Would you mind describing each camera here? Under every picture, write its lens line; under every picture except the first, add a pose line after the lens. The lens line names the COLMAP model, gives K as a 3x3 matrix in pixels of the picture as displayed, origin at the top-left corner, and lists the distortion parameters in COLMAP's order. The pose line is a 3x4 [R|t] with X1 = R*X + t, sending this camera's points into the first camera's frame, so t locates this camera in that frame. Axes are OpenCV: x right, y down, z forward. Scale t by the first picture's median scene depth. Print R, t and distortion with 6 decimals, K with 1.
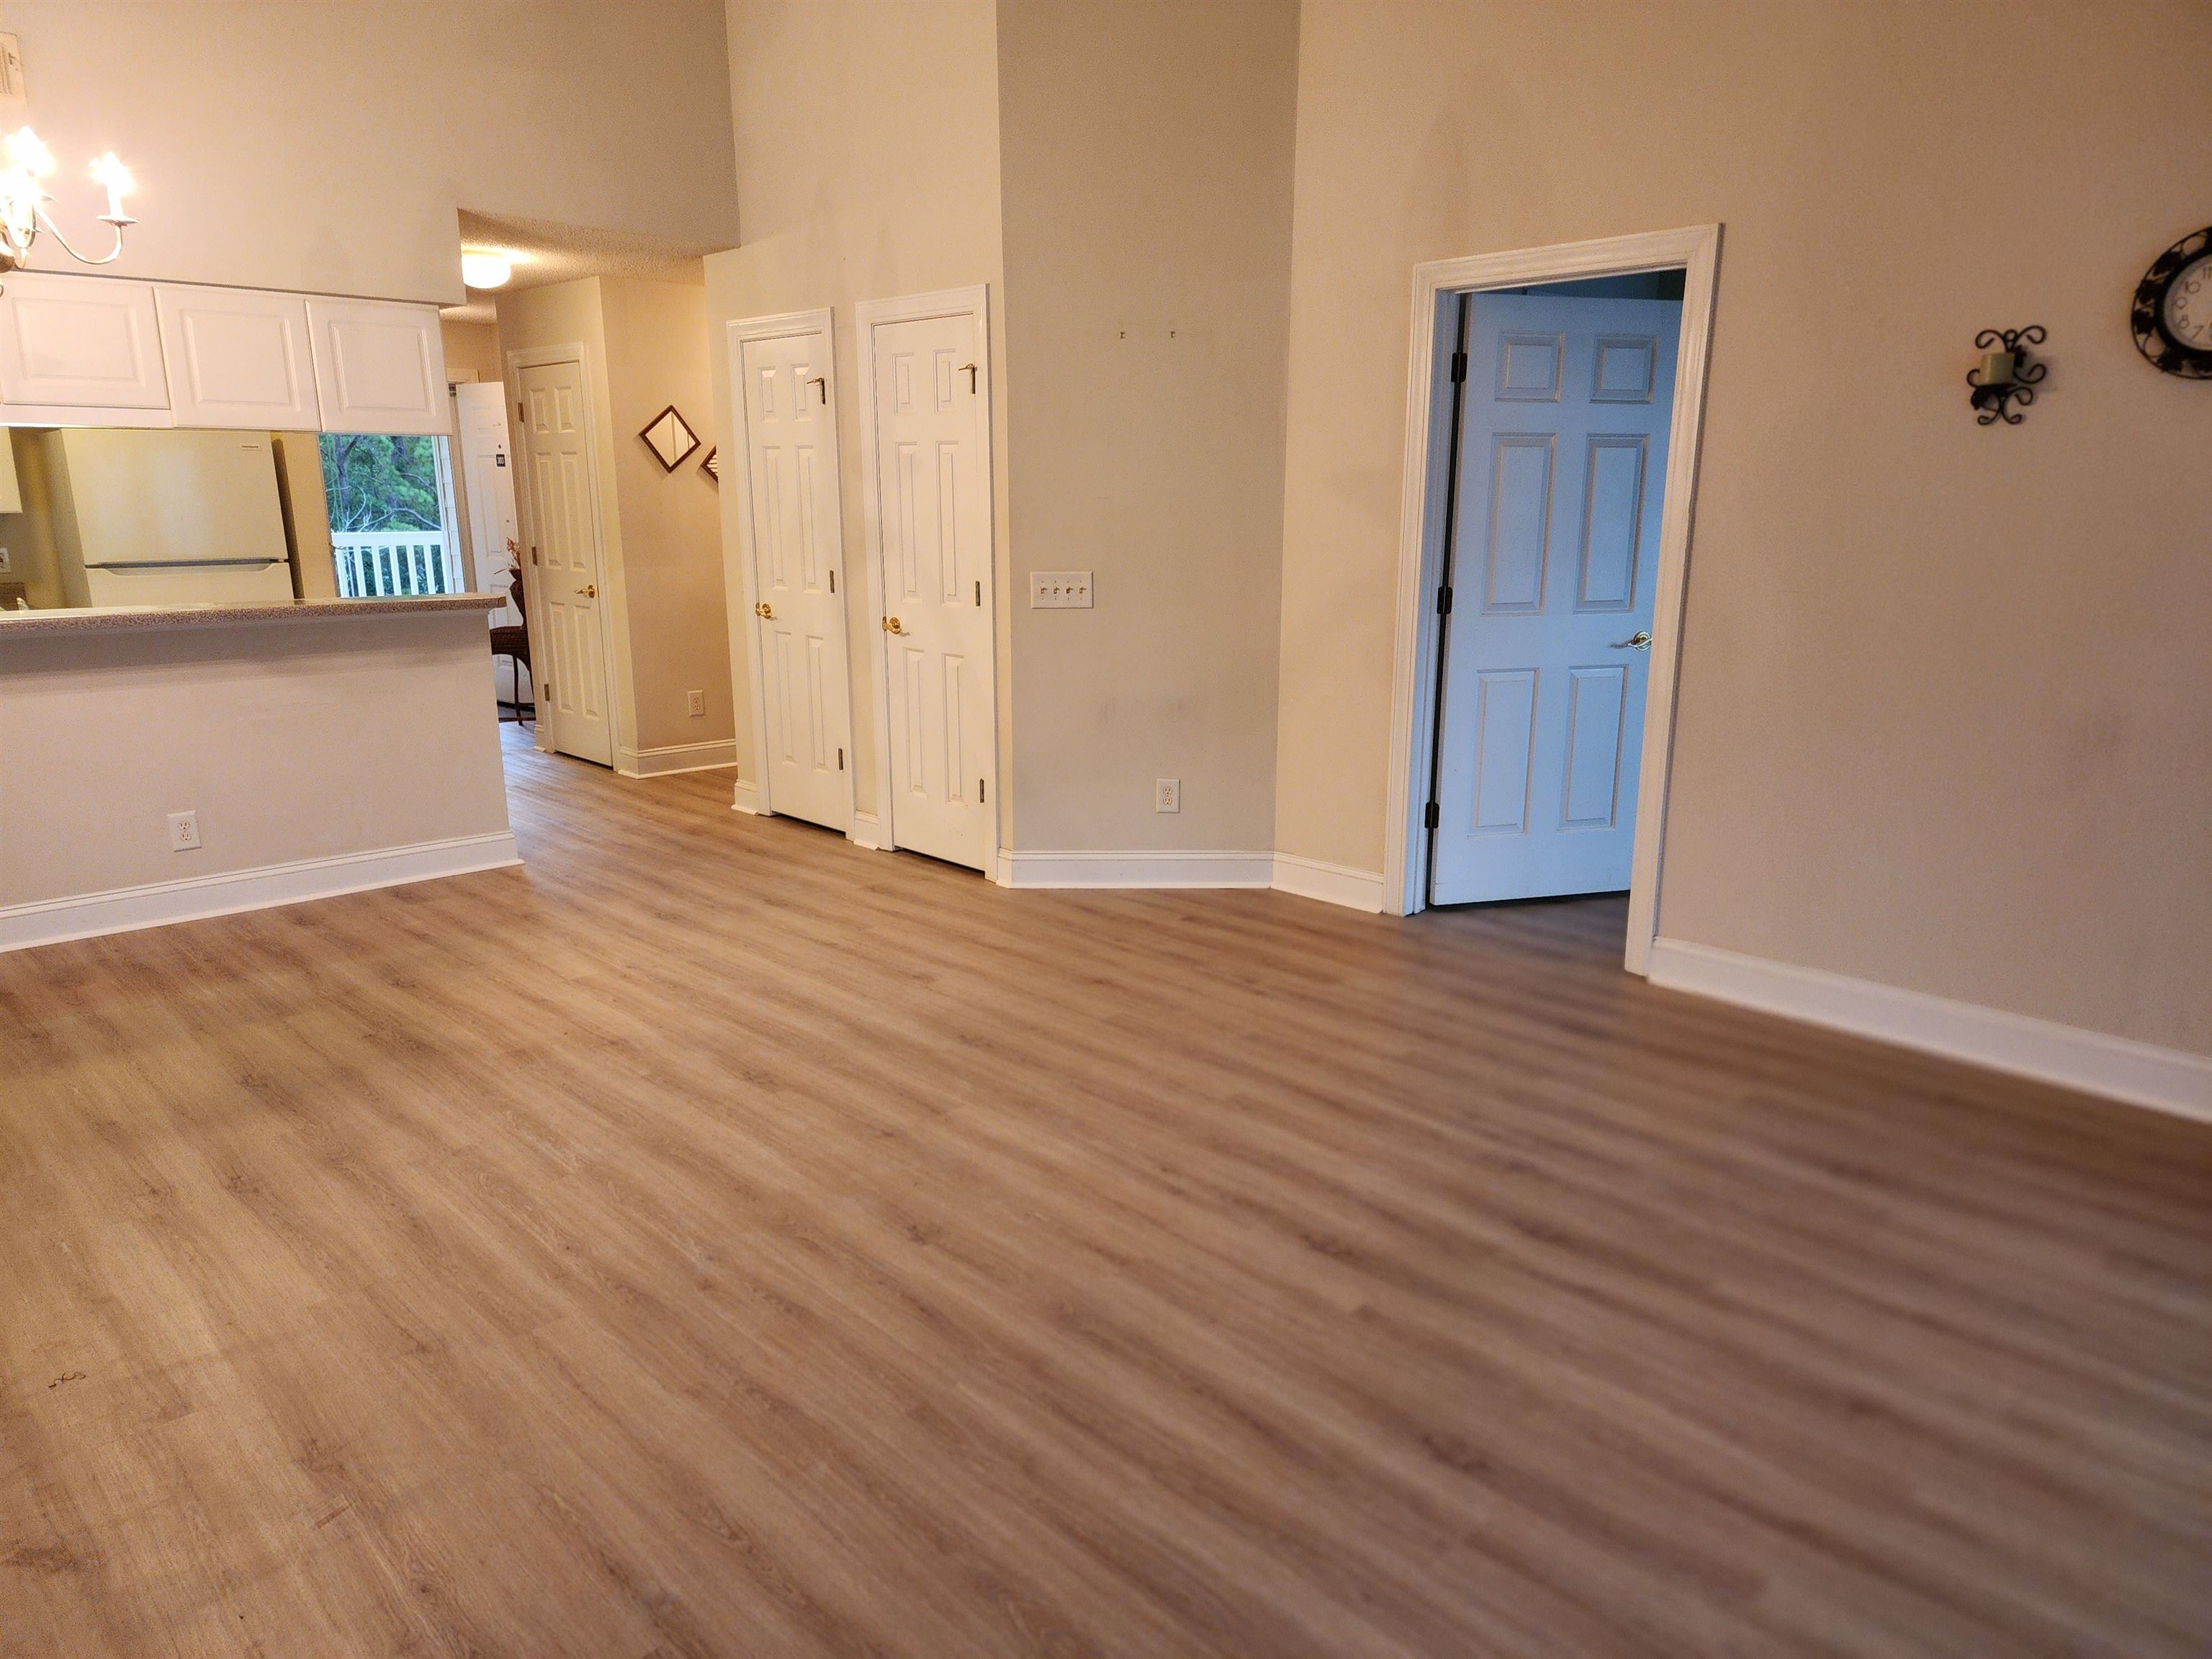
lens RADIAL K [[1495.9, 0, 1106.0], [0, 1495.9, 829.5], [0, 0, 1]] dist [0.088306, -0.089894]
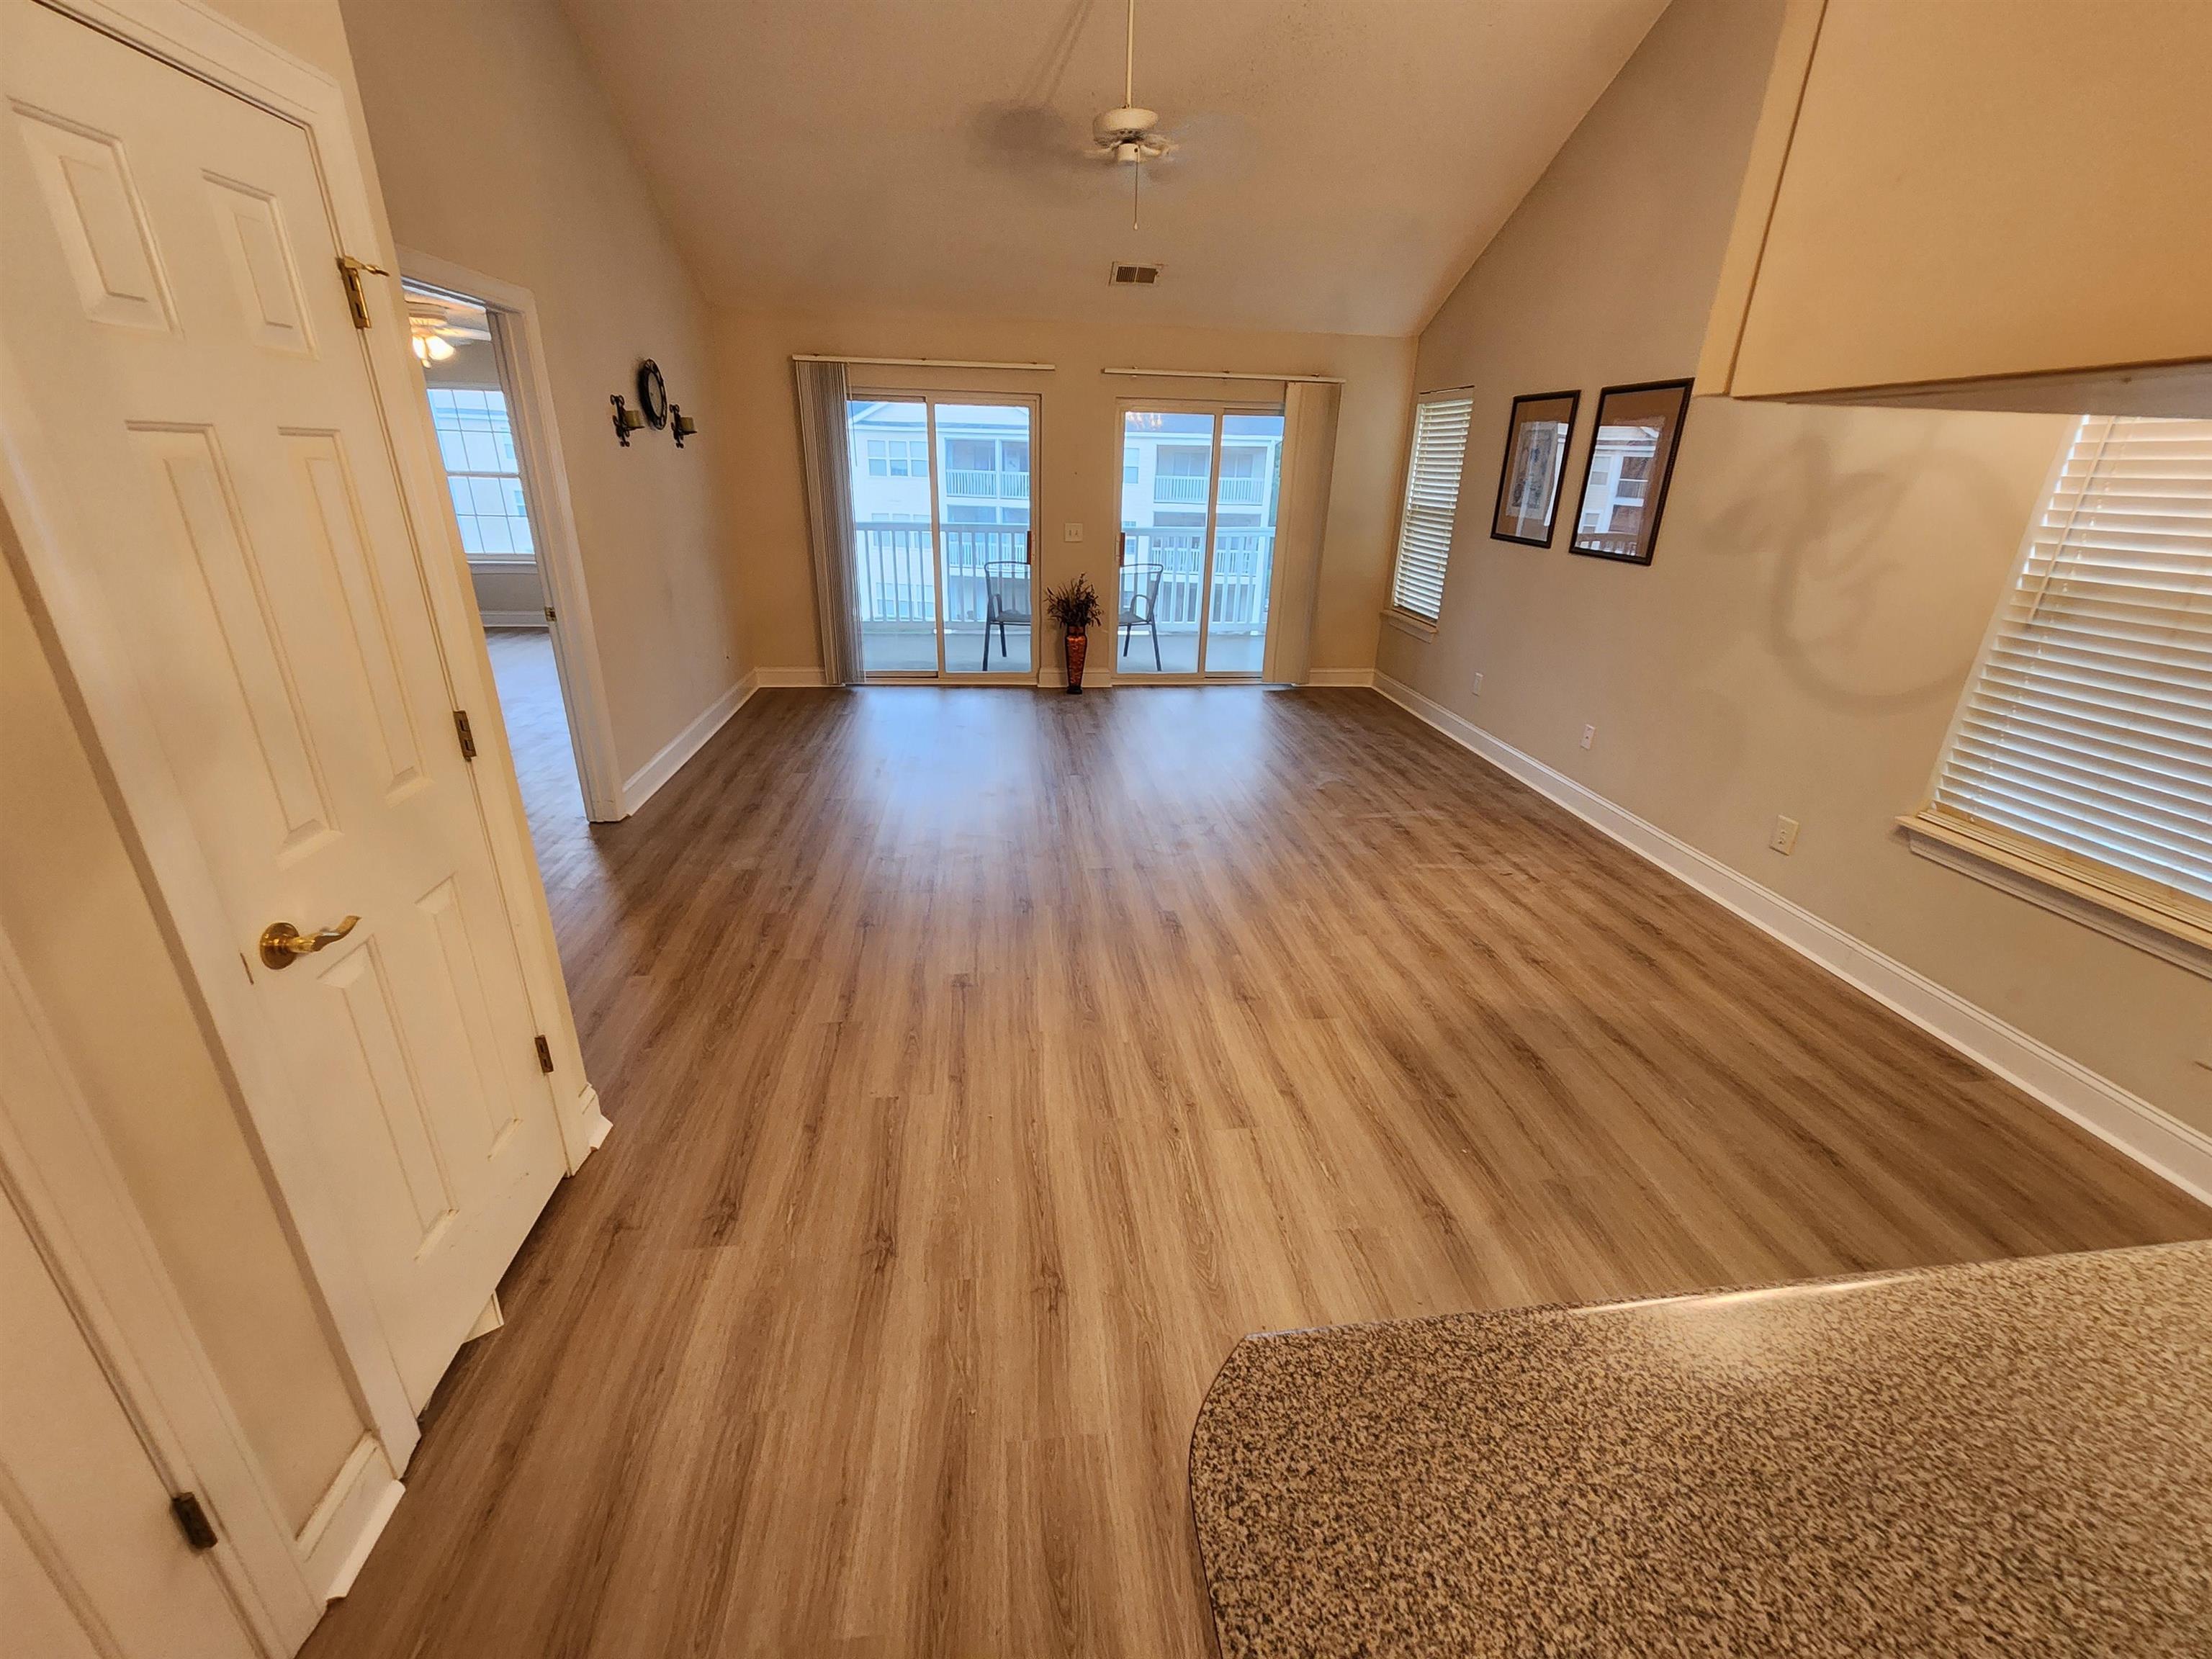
lens RADIAL K [[902.7, 0, 1106.0], [0, 902.7, 829.5], [0, 0, 1]] dist [0.000037, -0.000038]
pose [[-0.799992, -0.245982, 0.547271, -0.554991], [0.110456, 0.836138, 0.537282, -0.341426], [-0.589756, 0.490271, -0.641734, 1.357072]]
